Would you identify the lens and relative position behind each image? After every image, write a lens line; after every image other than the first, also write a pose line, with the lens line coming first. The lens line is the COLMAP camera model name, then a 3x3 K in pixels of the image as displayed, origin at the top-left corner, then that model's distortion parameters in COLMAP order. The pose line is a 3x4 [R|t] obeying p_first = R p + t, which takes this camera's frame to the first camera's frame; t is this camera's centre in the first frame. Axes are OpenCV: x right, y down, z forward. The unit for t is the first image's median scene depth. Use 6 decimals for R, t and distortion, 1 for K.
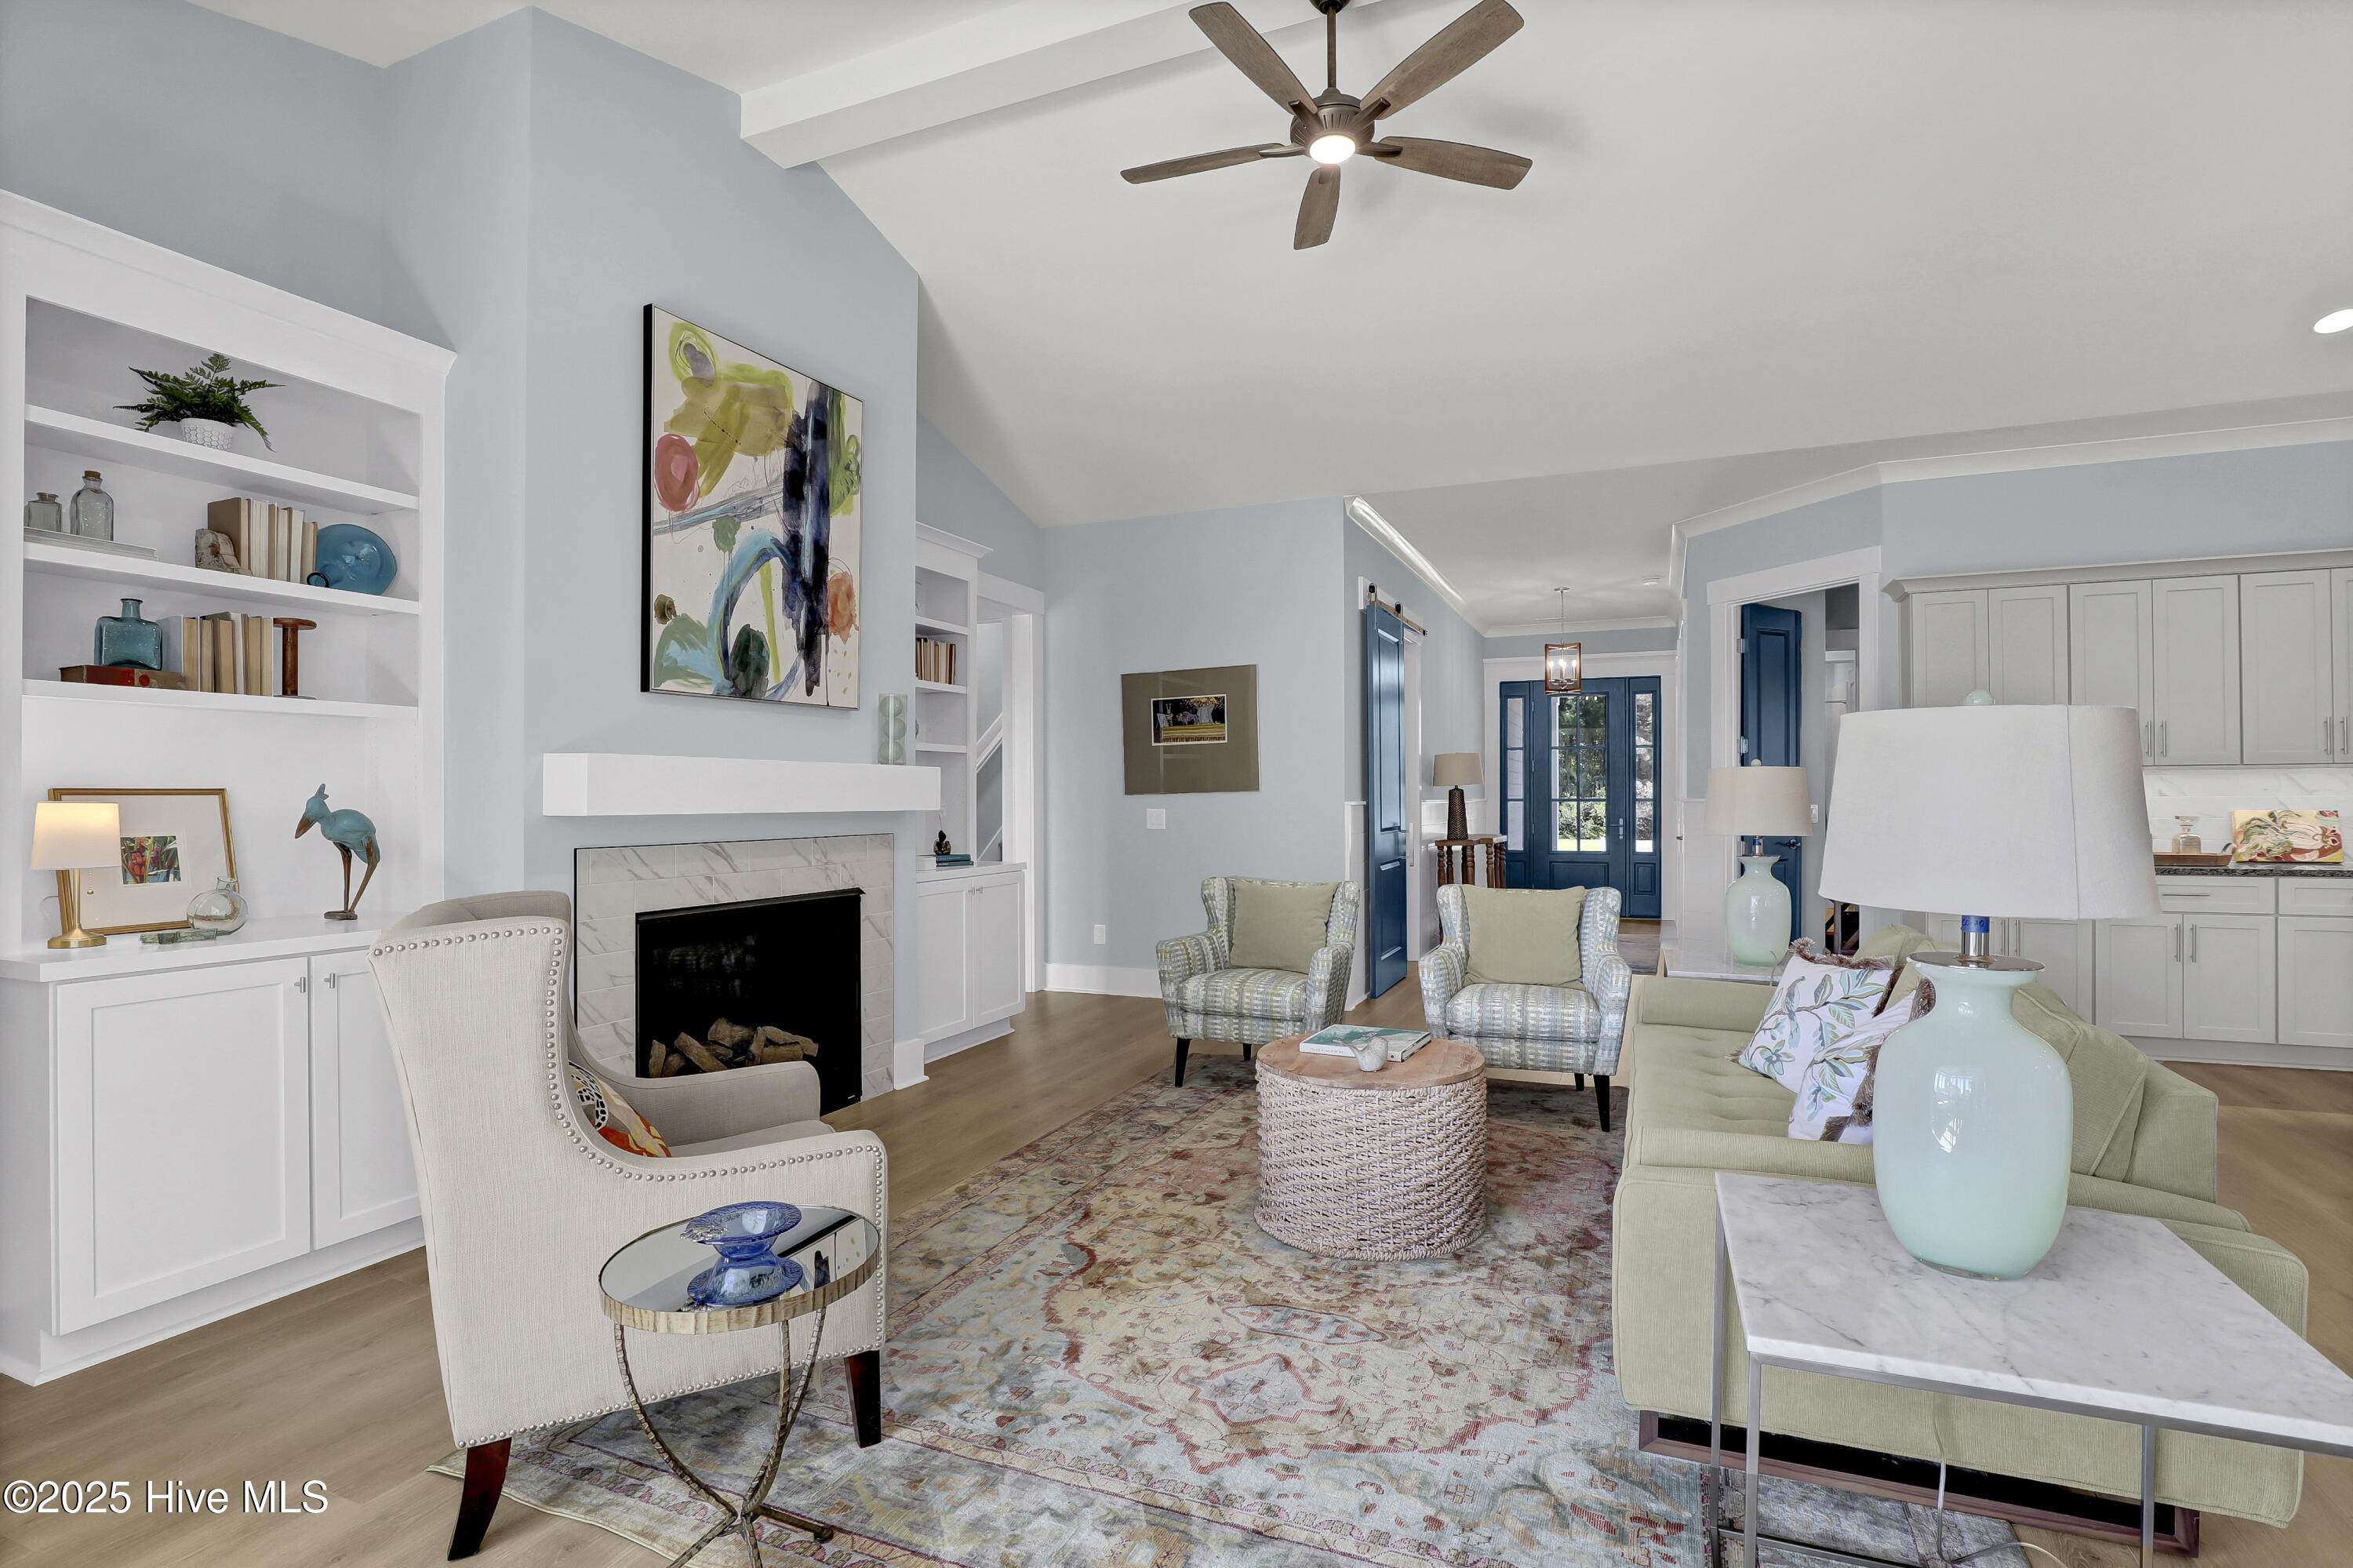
lens RADIAL K [[1121.9, 0, 1220.5], [0, 1121.9, 788.8], [0, 0, 1]] dist [-0.026038, 0.001673]
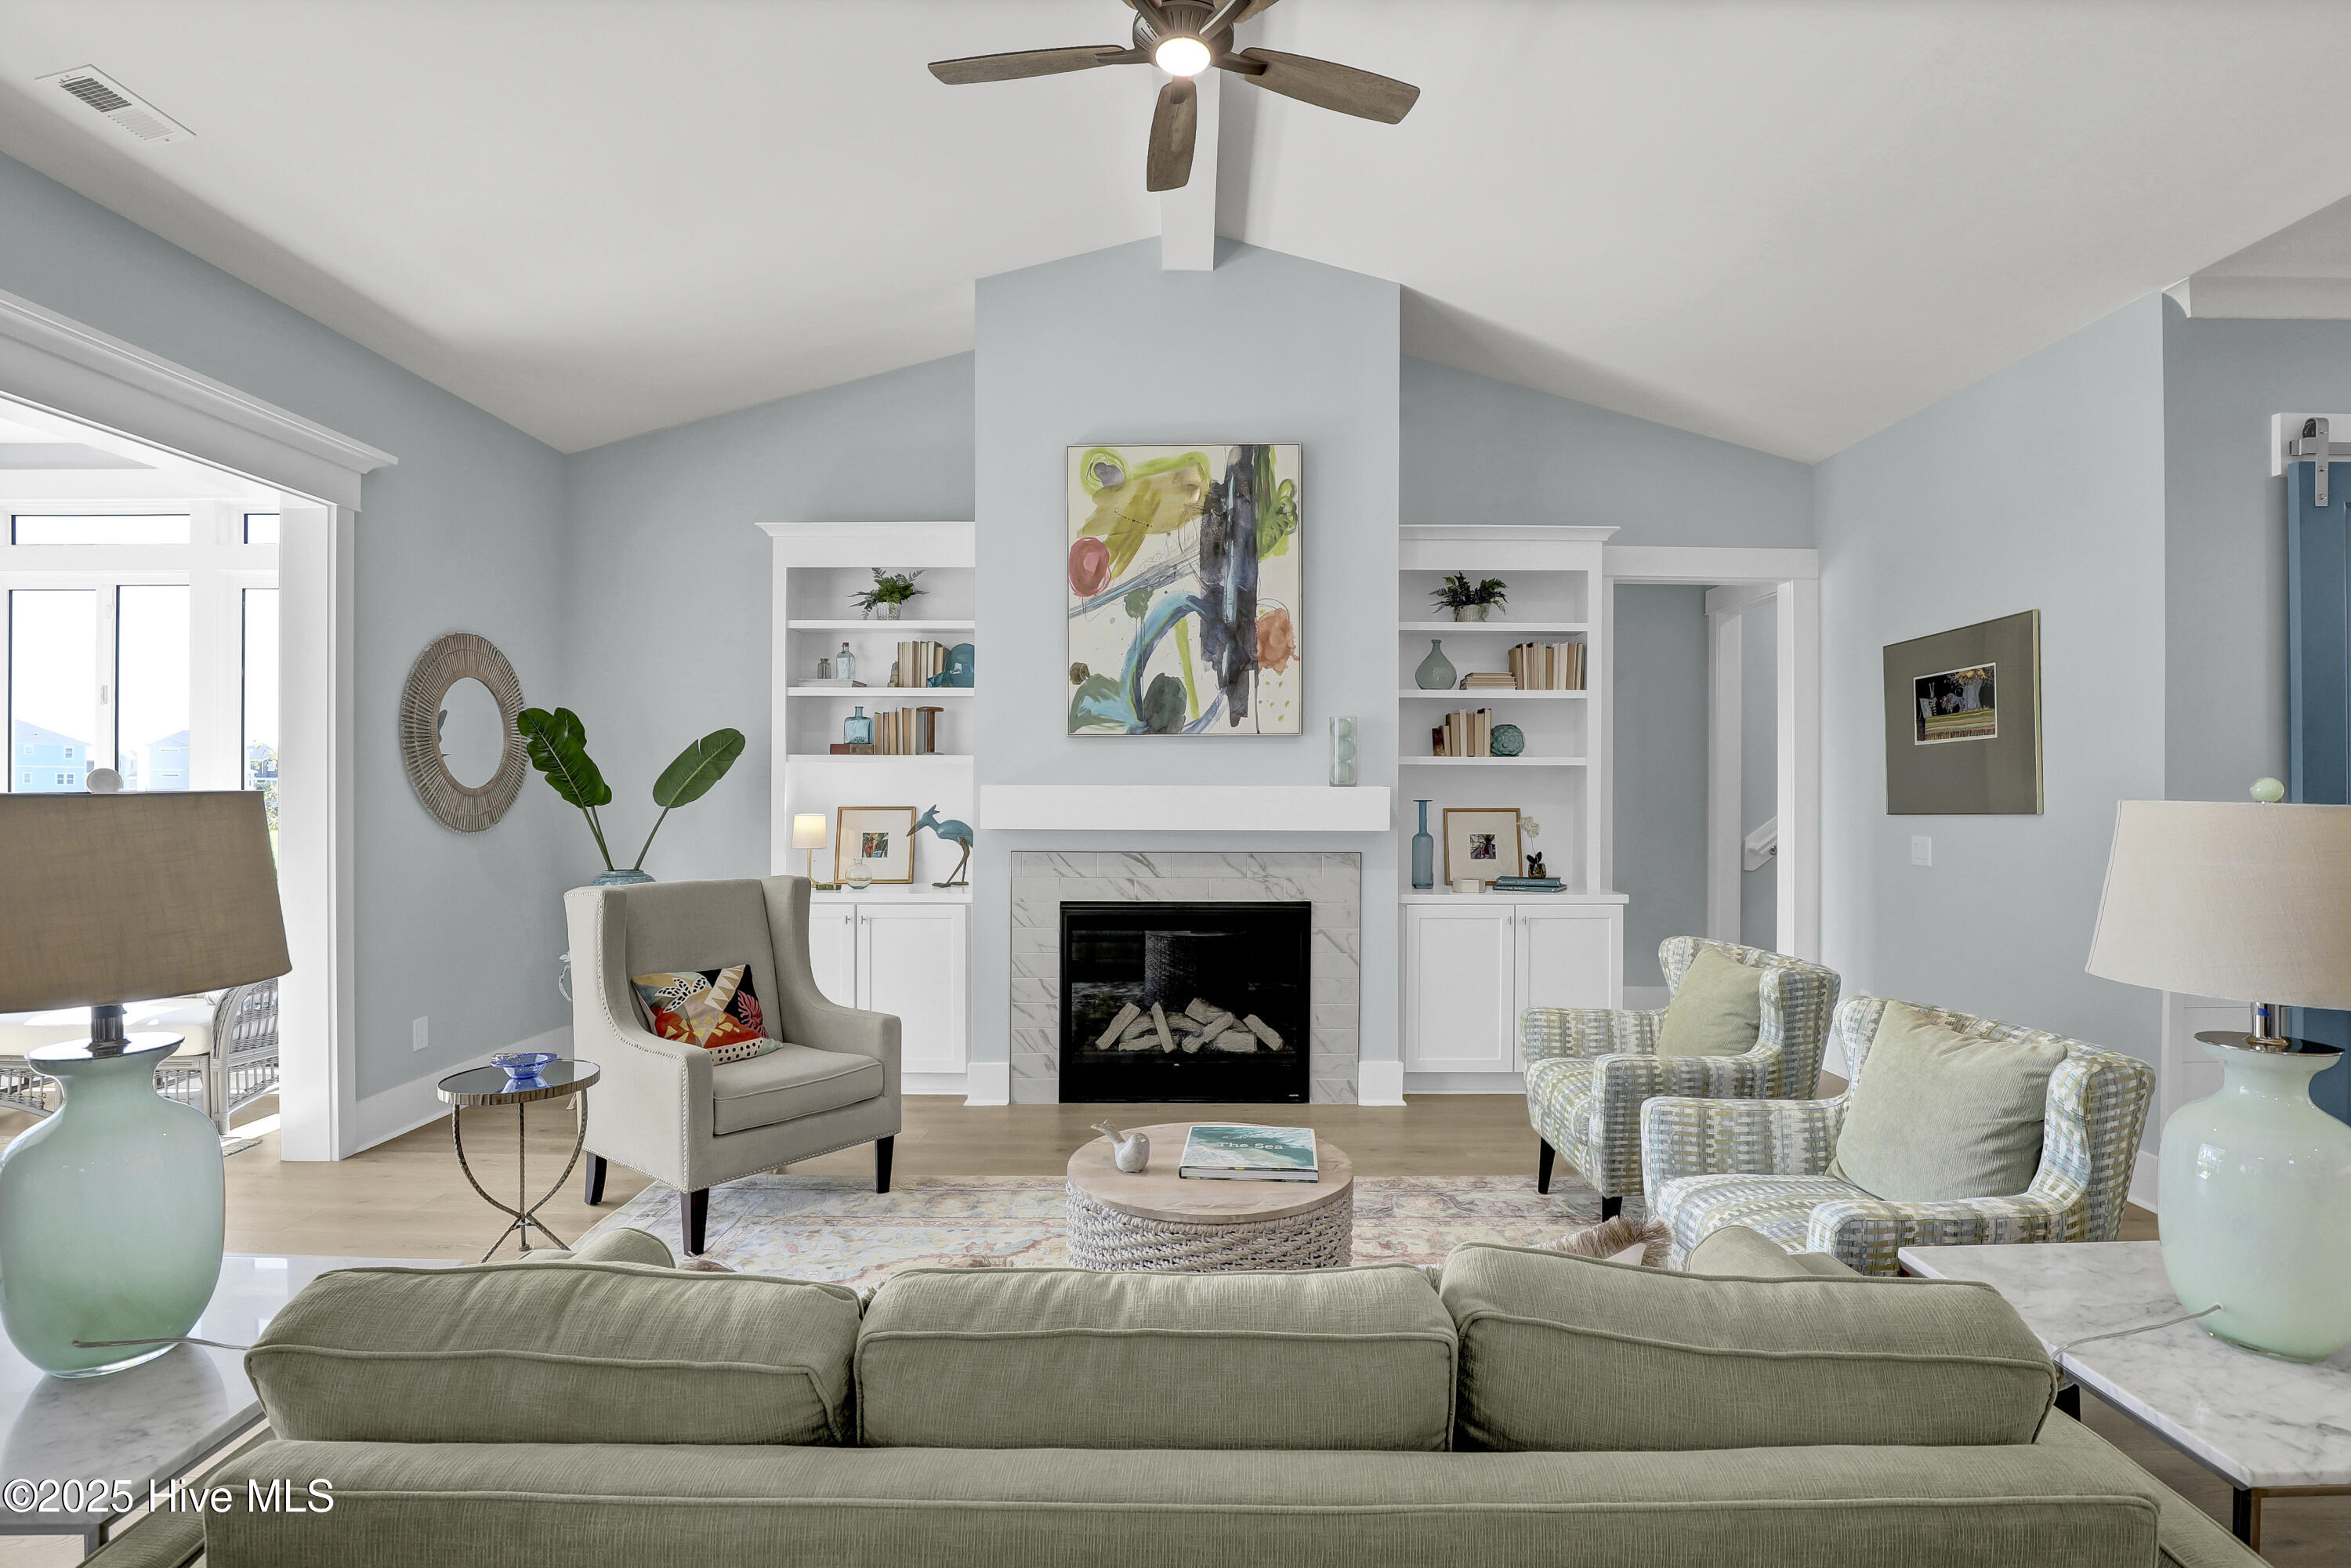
lens RADIAL K [[1120.9, 0, 1203.9], [0, 1120.9, 795.0], [0, 0, 1]] dist [-0.026038, 0.001673]
pose [[0.372177, 0.006963, -0.928136, 0.670847], [0.002475, 0.999961, 0.008494, -0.023861], [0.928158, -0.005458, 0.372145, 0.548861]]
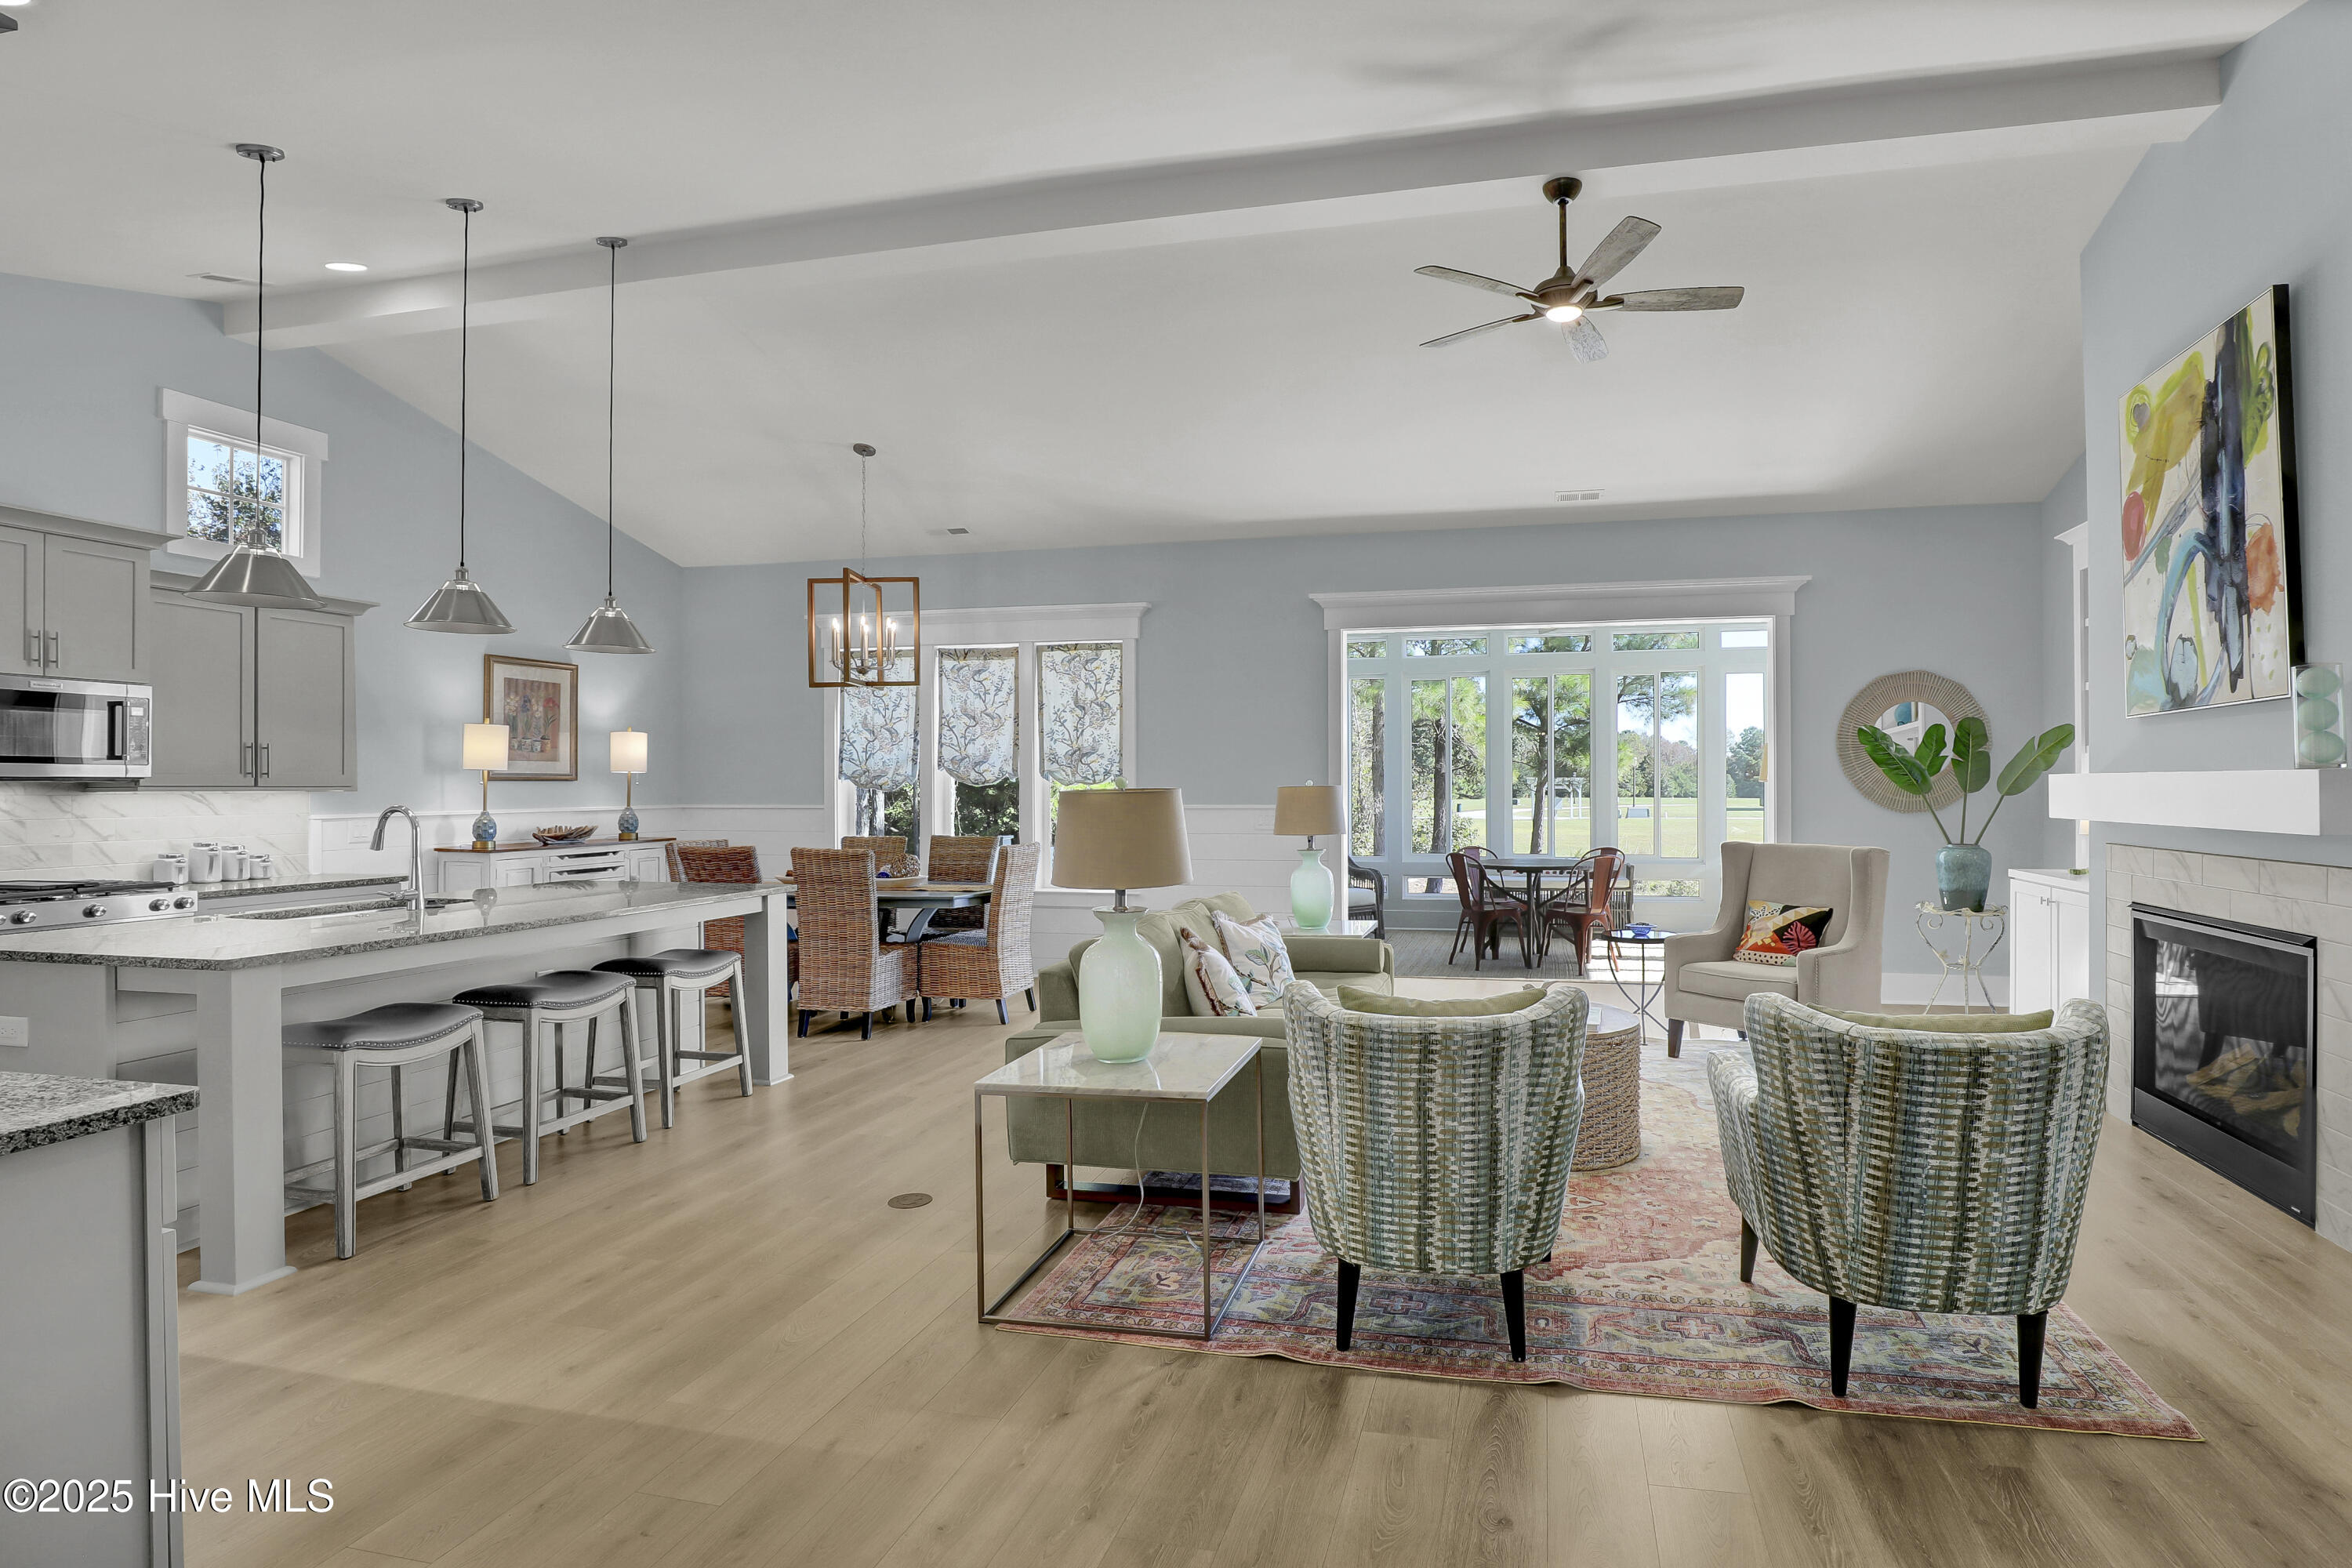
lens RADIAL K [[1121.4, 0, 1251.5], [0, 1121.4, 783.5], [0, 0, 1]] dist [-0.026038, 0.001673]
pose [[-0.991386, 0.009434, -0.130632, 0.488376], [0.010624, 0.999908, -0.008414, -0.014408], [0.130540, -0.009729, -0.991395, 1.733200]]
